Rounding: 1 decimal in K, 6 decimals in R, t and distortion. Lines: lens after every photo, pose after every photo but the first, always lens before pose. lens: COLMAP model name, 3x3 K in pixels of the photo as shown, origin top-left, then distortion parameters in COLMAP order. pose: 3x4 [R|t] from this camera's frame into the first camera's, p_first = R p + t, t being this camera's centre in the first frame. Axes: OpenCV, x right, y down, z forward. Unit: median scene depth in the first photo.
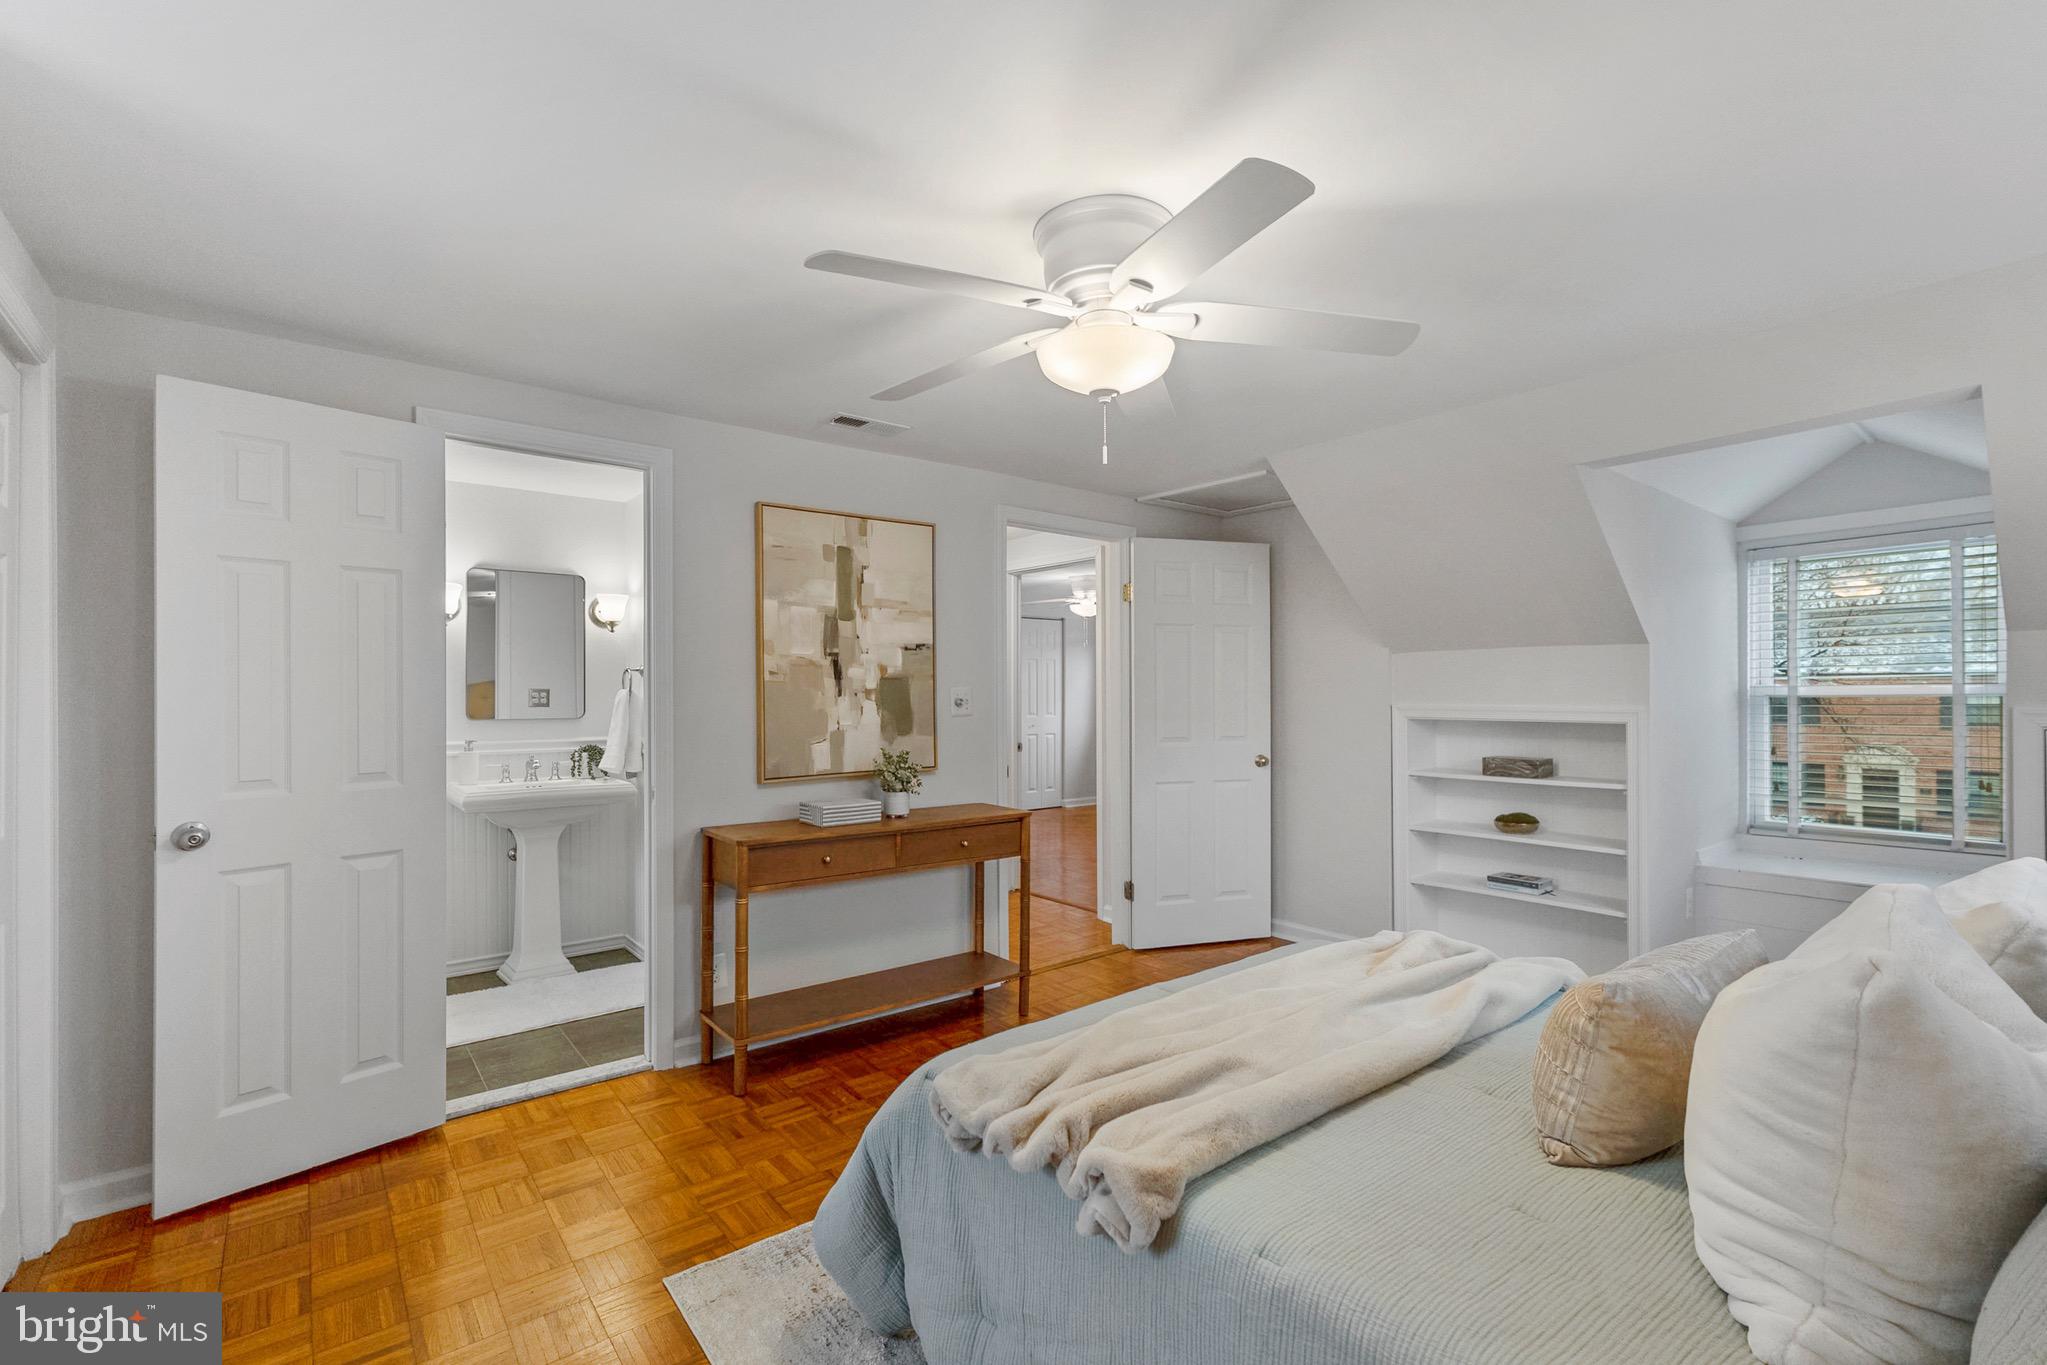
lens RADIAL K [[892.1, 0, 1011.6], [0, 892.1, 680.4], [0, 0, 1]] dist [-0.000148, 0.000089]
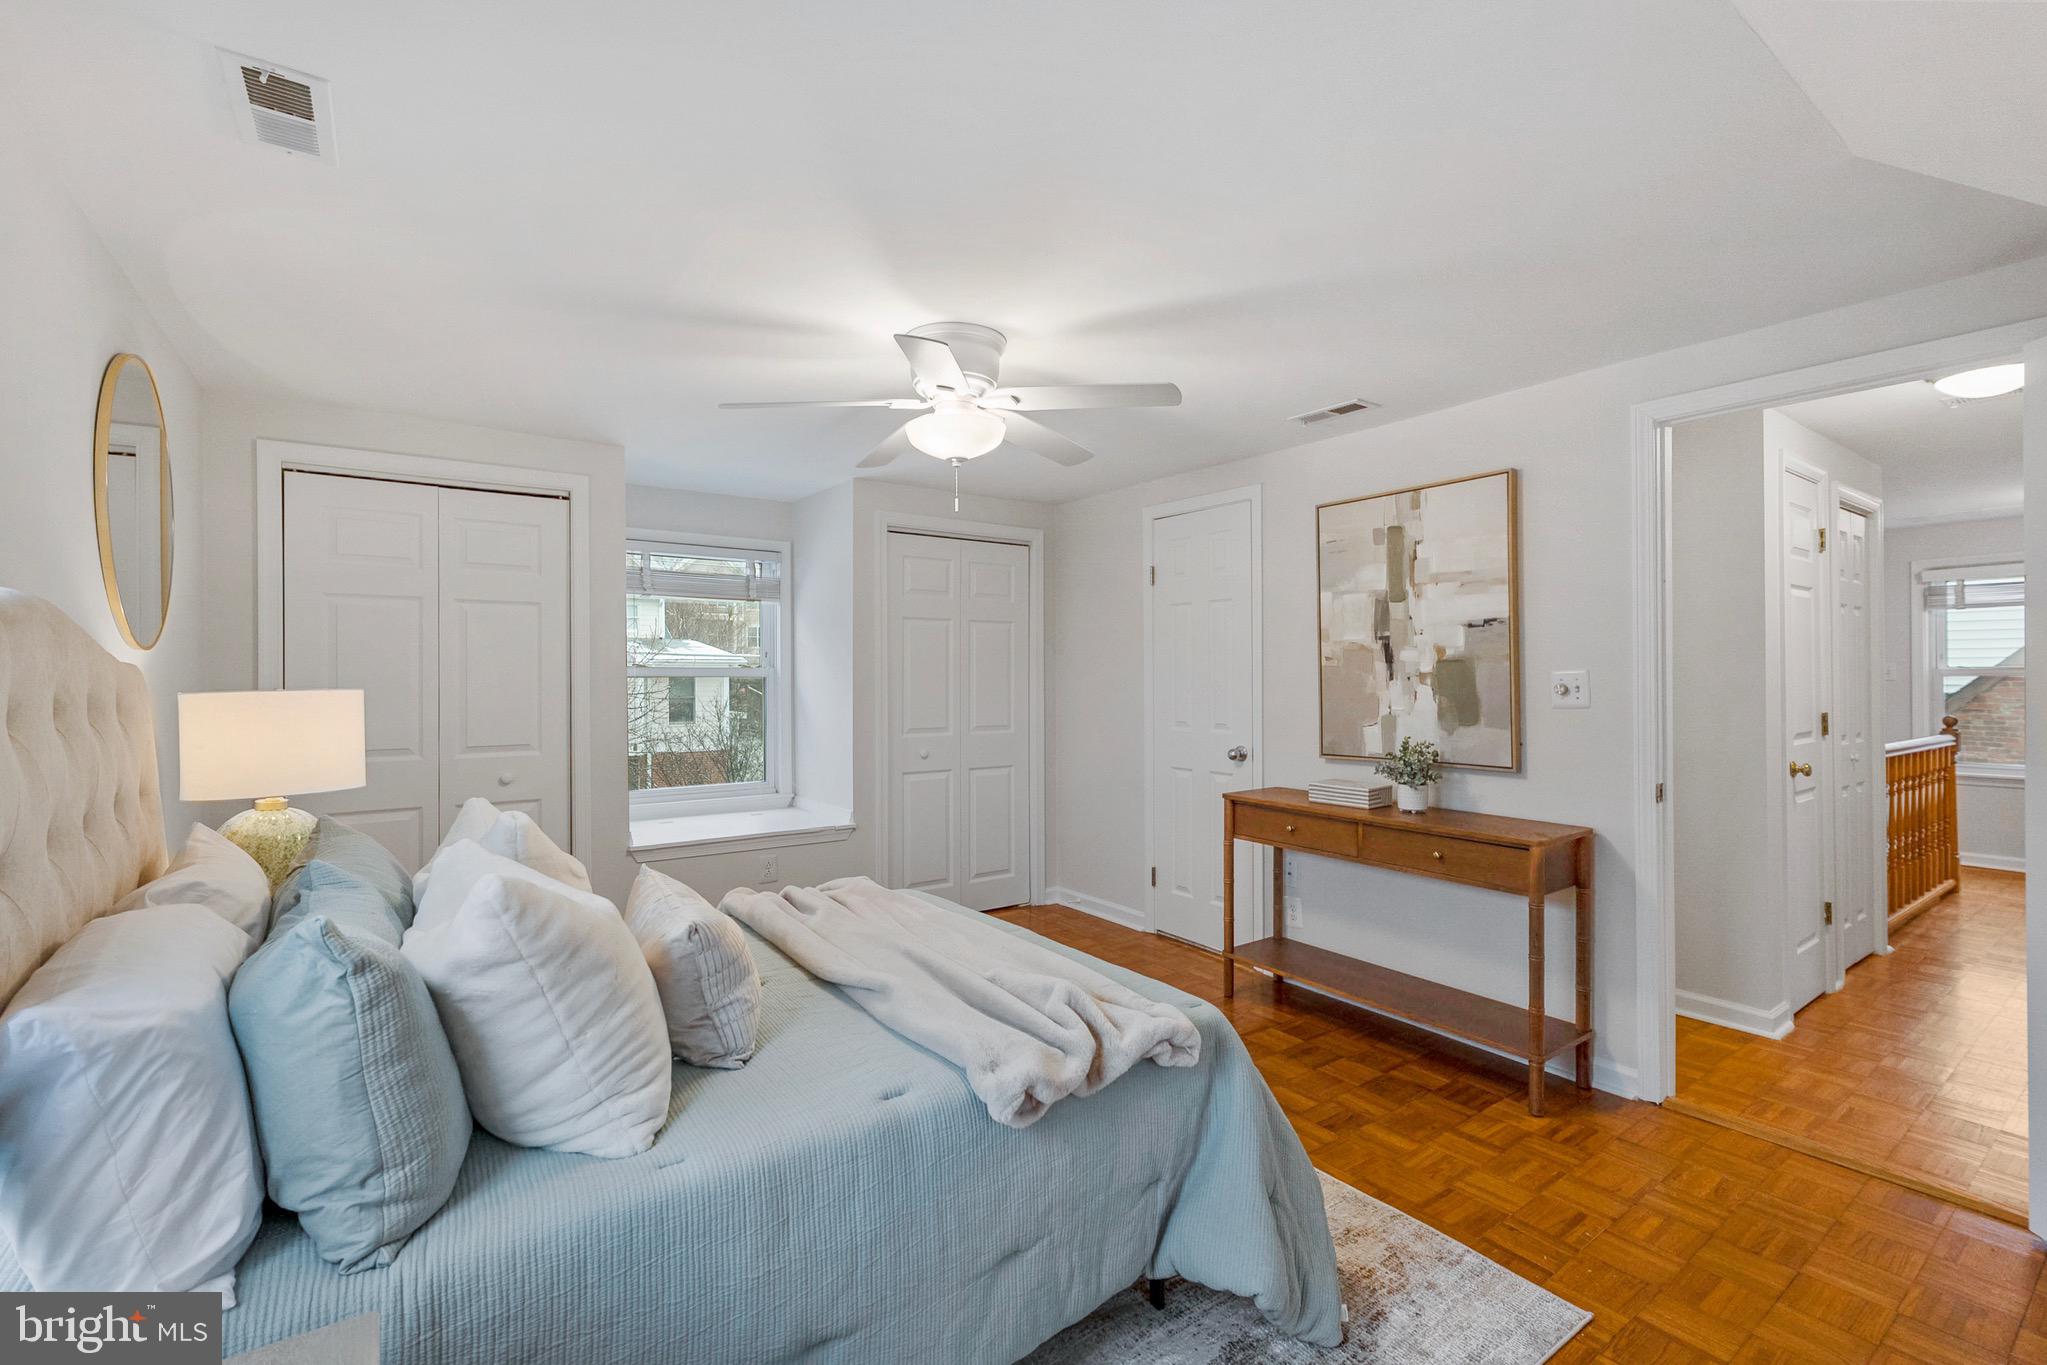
lens RADIAL K [[892.1, 0, 1011.6], [0, 892.1, 680.4], [0, 0, 1]] dist [-0.000148, 0.000089]
pose [[-0.040844, 0.010593, -0.999109, 0.798841], [0.017859, 0.999792, 0.009871, 0.000852], [0.999006, -0.017439, -0.041025, 0.621169]]
